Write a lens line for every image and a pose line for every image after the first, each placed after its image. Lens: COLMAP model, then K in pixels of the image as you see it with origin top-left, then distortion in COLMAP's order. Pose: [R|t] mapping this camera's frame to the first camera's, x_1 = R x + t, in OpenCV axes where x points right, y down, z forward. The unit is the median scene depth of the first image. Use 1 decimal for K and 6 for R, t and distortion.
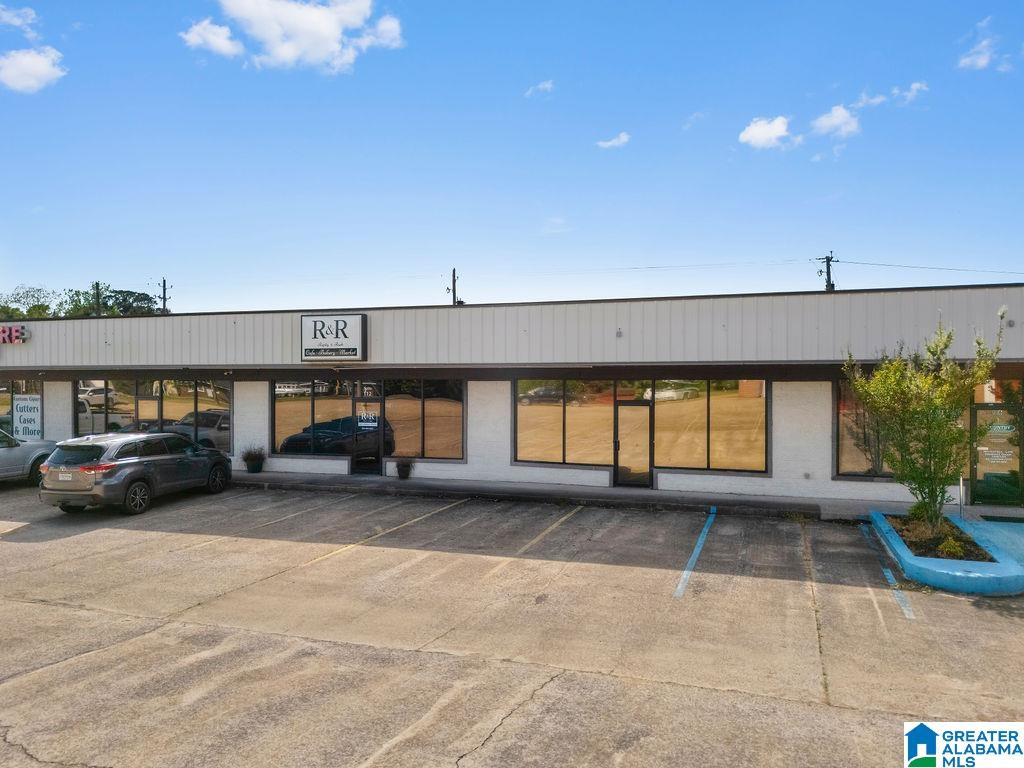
lens RADIAL K [[735.3, 0, 512.5], [0, 735.3, 400.1], [0, 0, 1]] dist [0.070567, 0.000298]
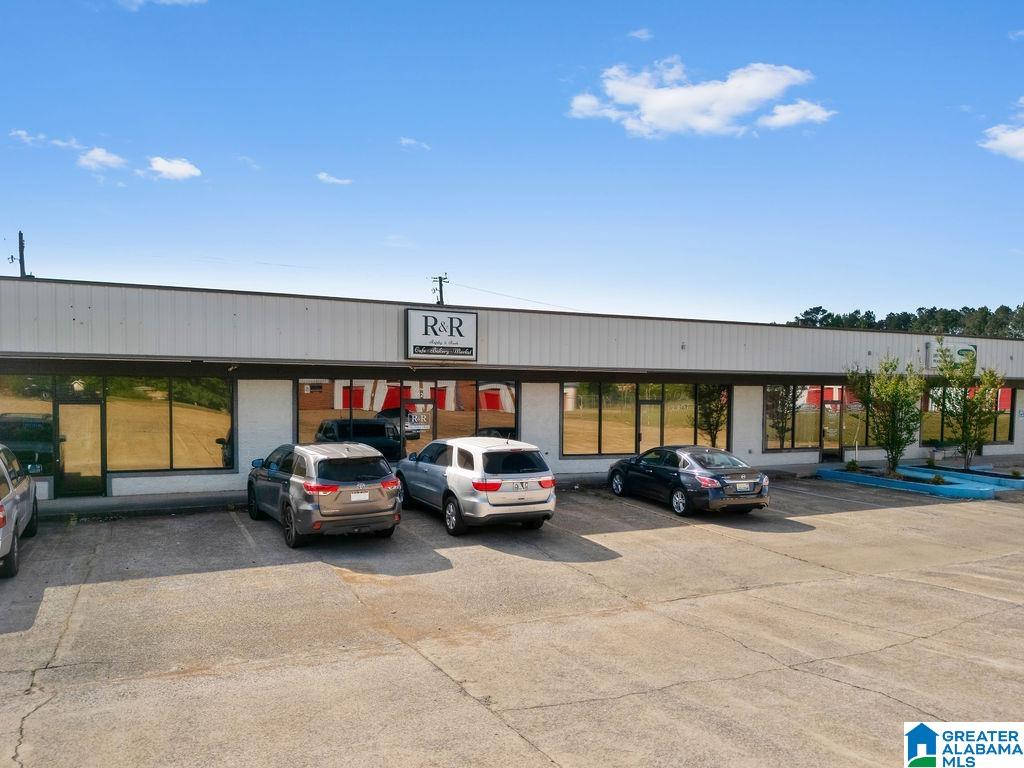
lens RADIAL K [[712.7, 0, 512.0], [0, 712.7, 384.0], [0, 0, 1]] dist [0.027282, -0.000278]
pose [[0.725203, 0.008590, 0.688481, -0.804421], [0.003743, 0.999858, -0.016418, -0.007282], [-0.688525, 0.014483, 0.725068, 0.283422]]
